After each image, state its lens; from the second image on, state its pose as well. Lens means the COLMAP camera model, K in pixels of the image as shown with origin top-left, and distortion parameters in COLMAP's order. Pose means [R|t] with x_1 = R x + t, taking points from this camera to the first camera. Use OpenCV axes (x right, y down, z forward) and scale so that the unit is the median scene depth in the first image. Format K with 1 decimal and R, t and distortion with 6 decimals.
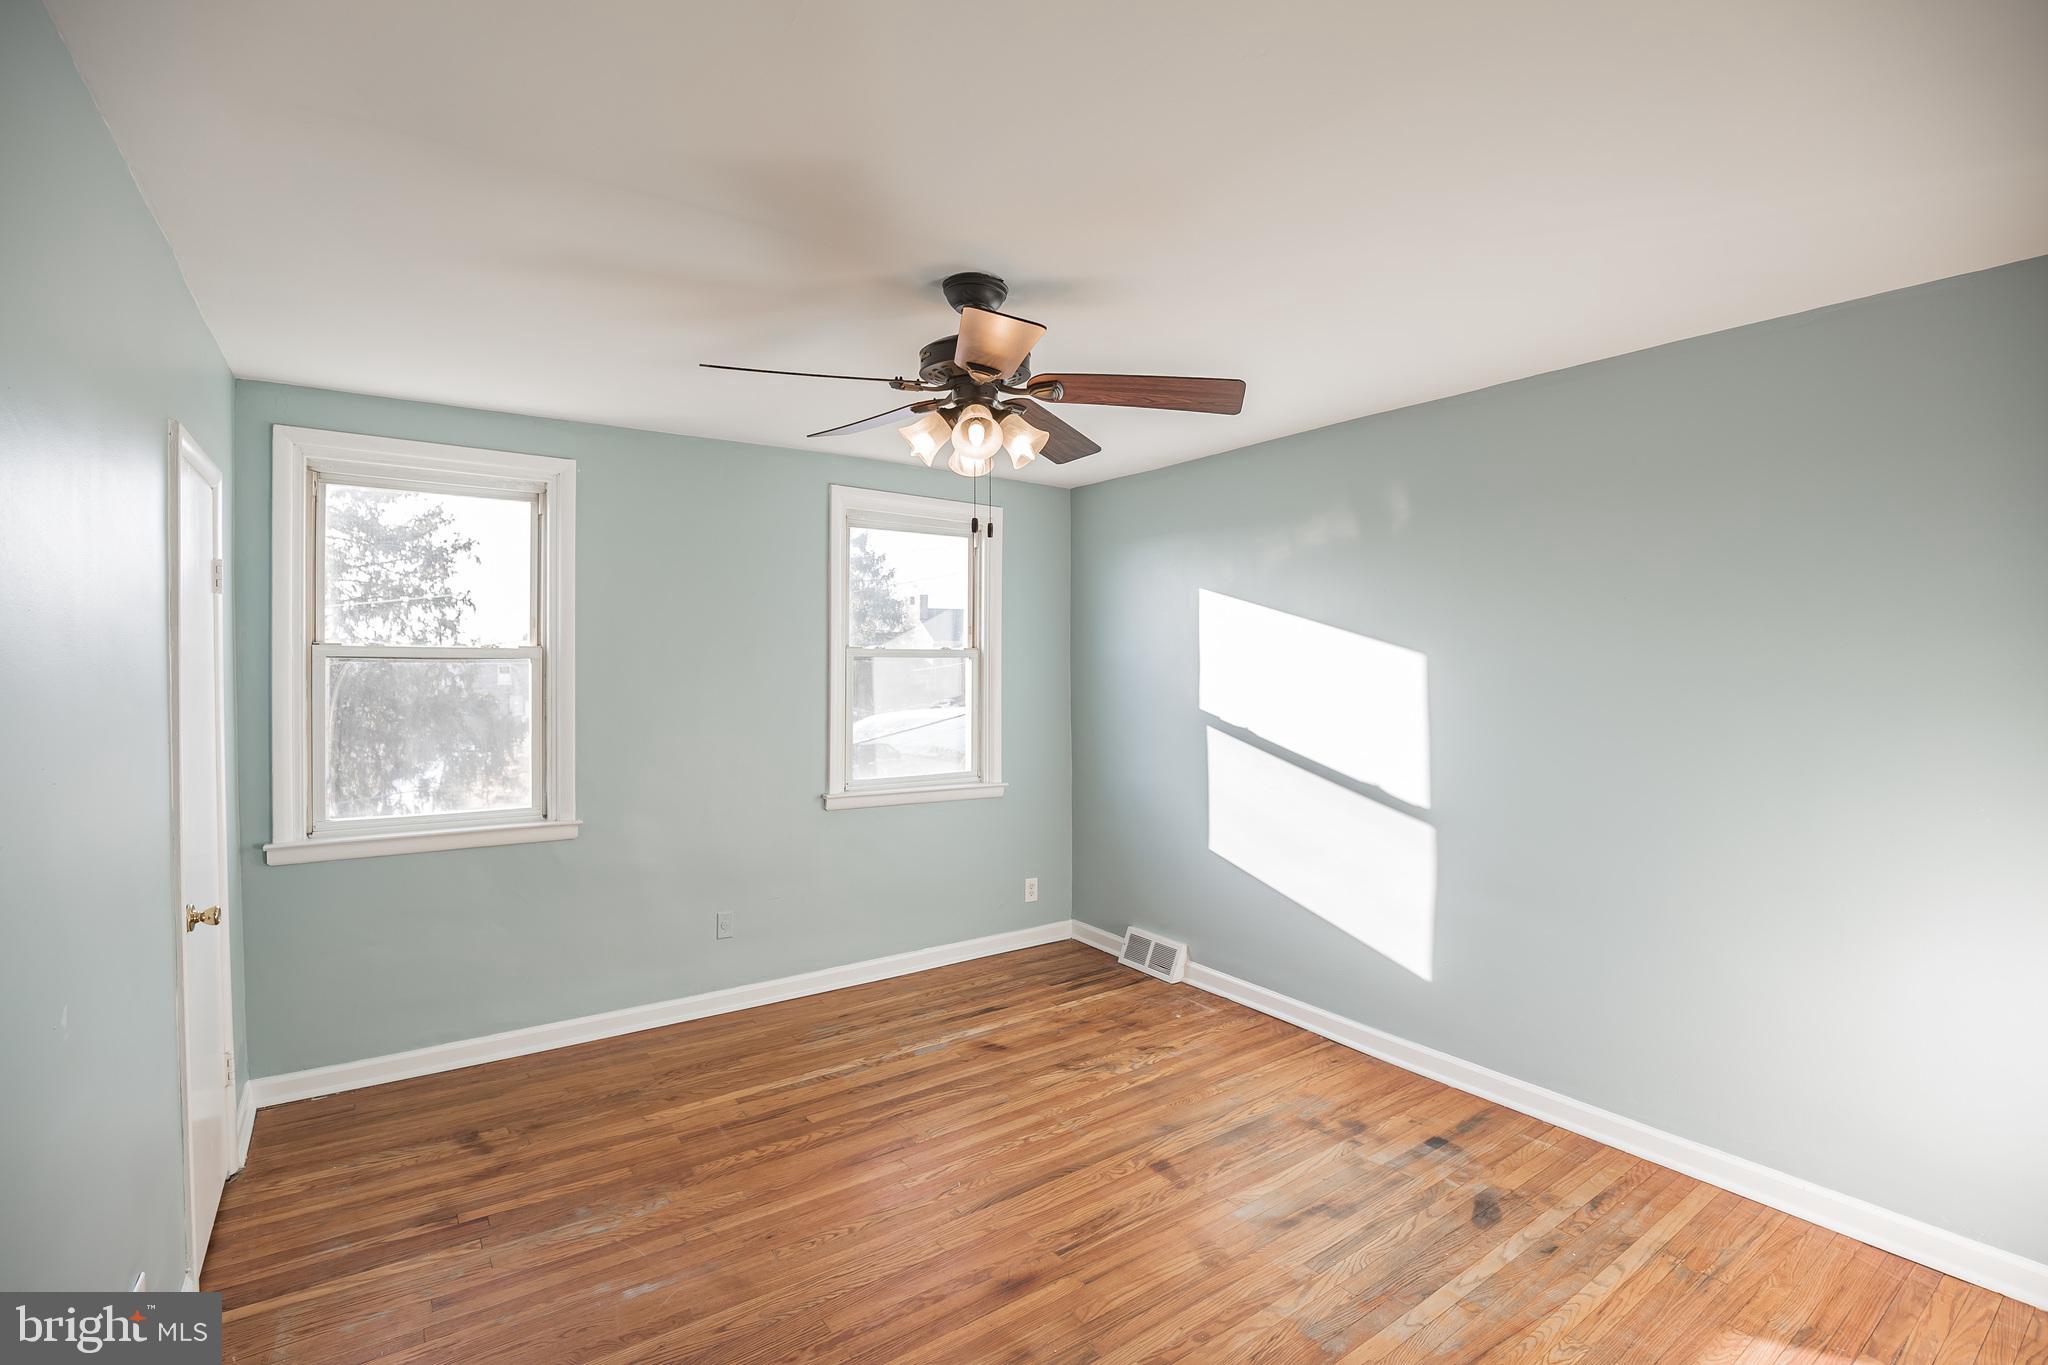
lens RADIAL K [[947.5, 0, 1004.6], [0, 947.5, 671.0], [0, 0, 1]] dist [-0.031963, -0.000096]
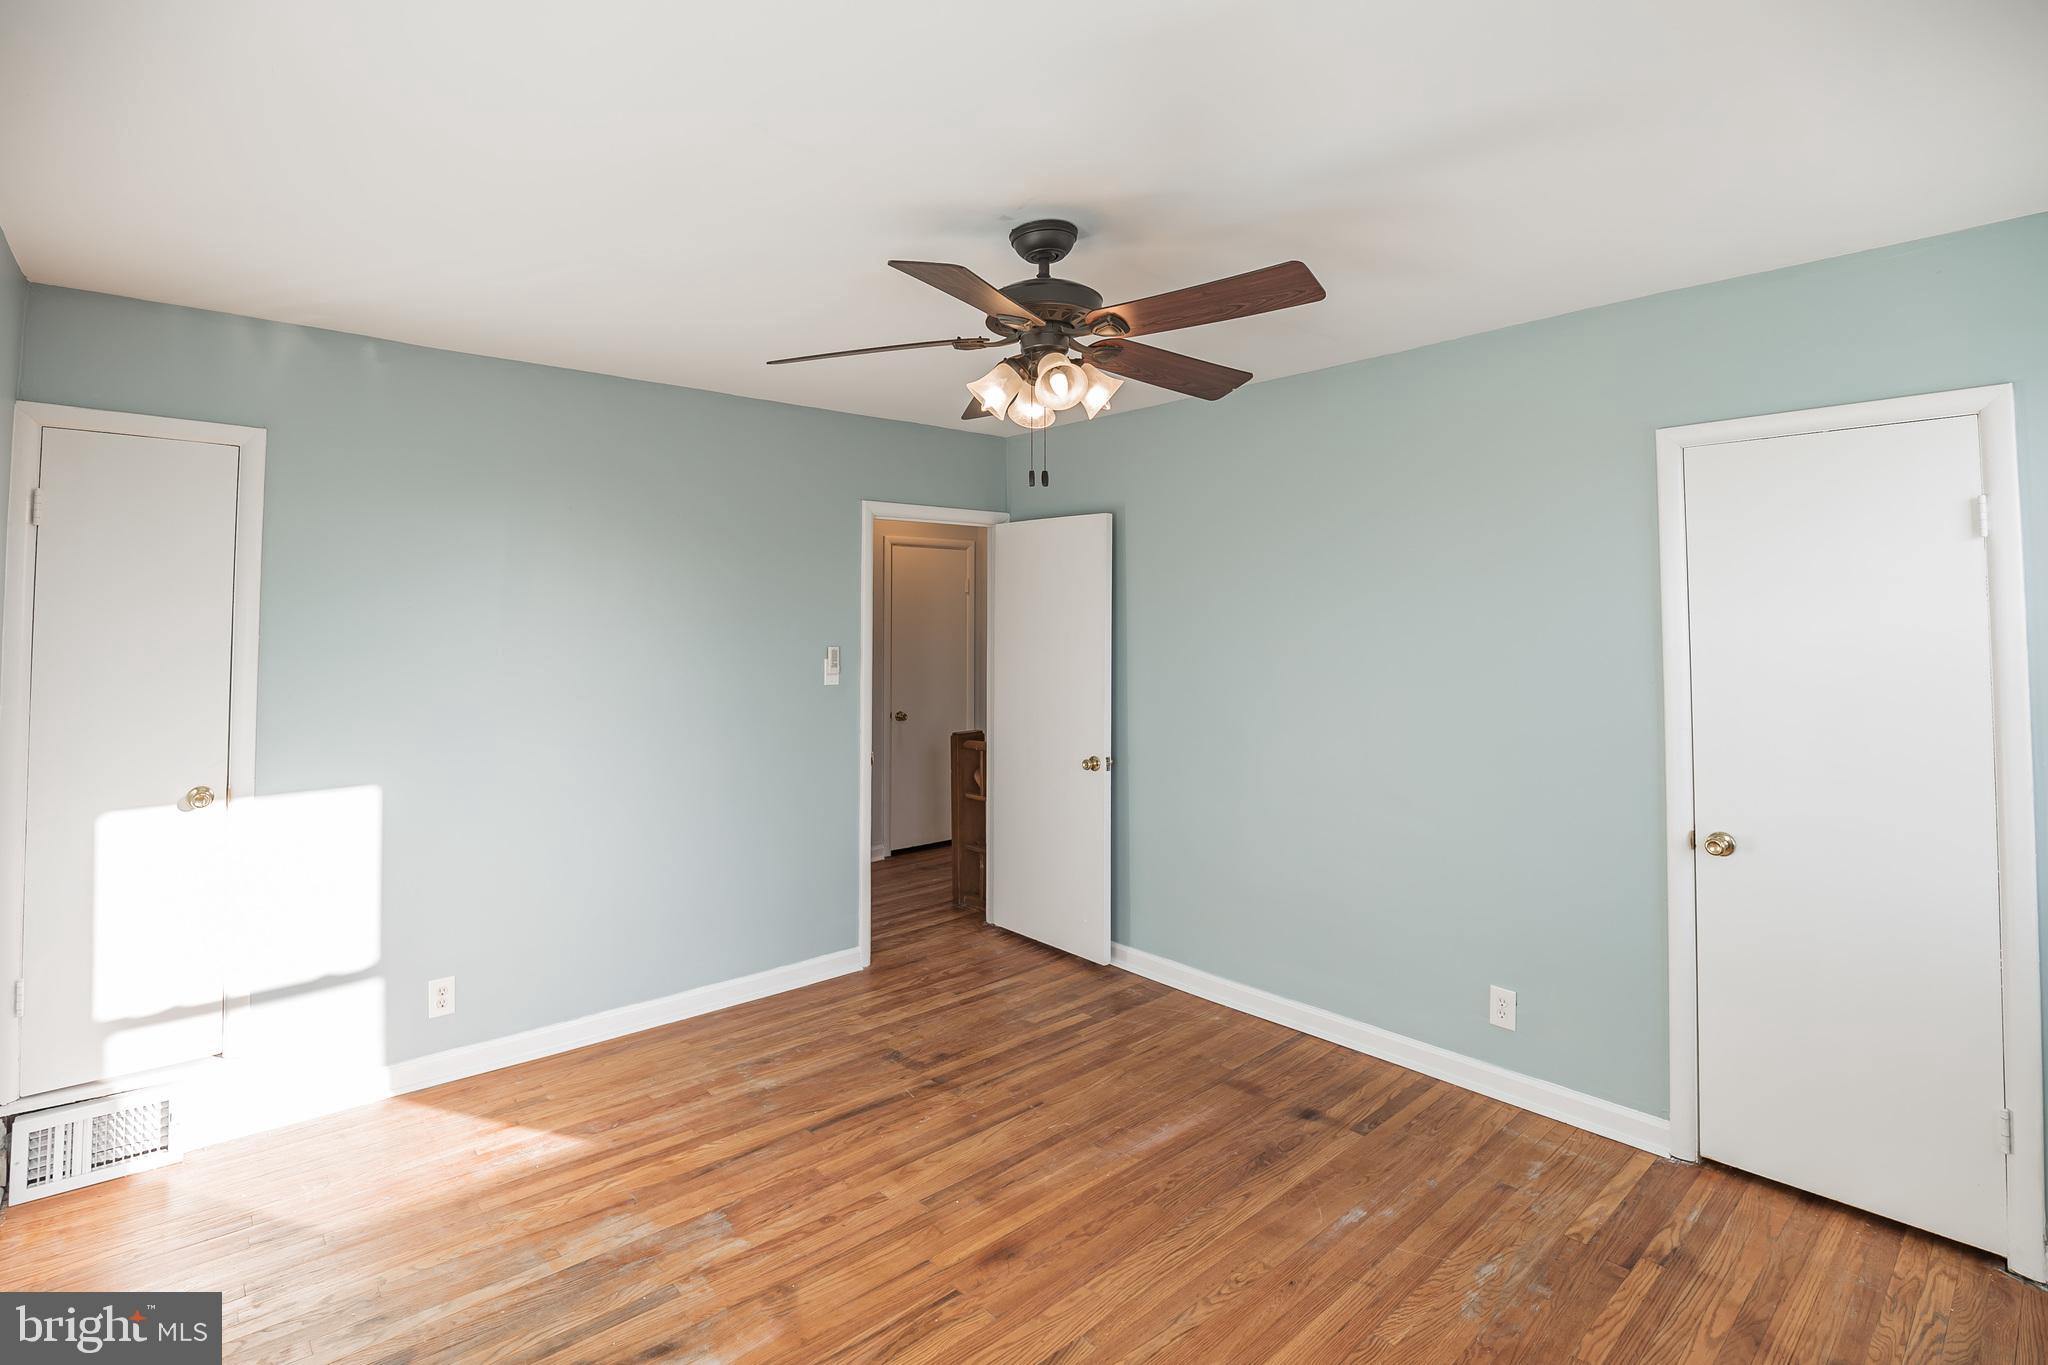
lens RADIAL K [[947.5, 0, 1004.6], [0, 947.5, 671.0], [0, 0, 1]] dist [-0.031963, -0.000096]
pose [[-0.993185, 0.008725, -0.116220, 0.111819], [0.002131, 0.998387, 0.056737, -0.008321], [0.116527, 0.056103, -0.991602, 1.880221]]
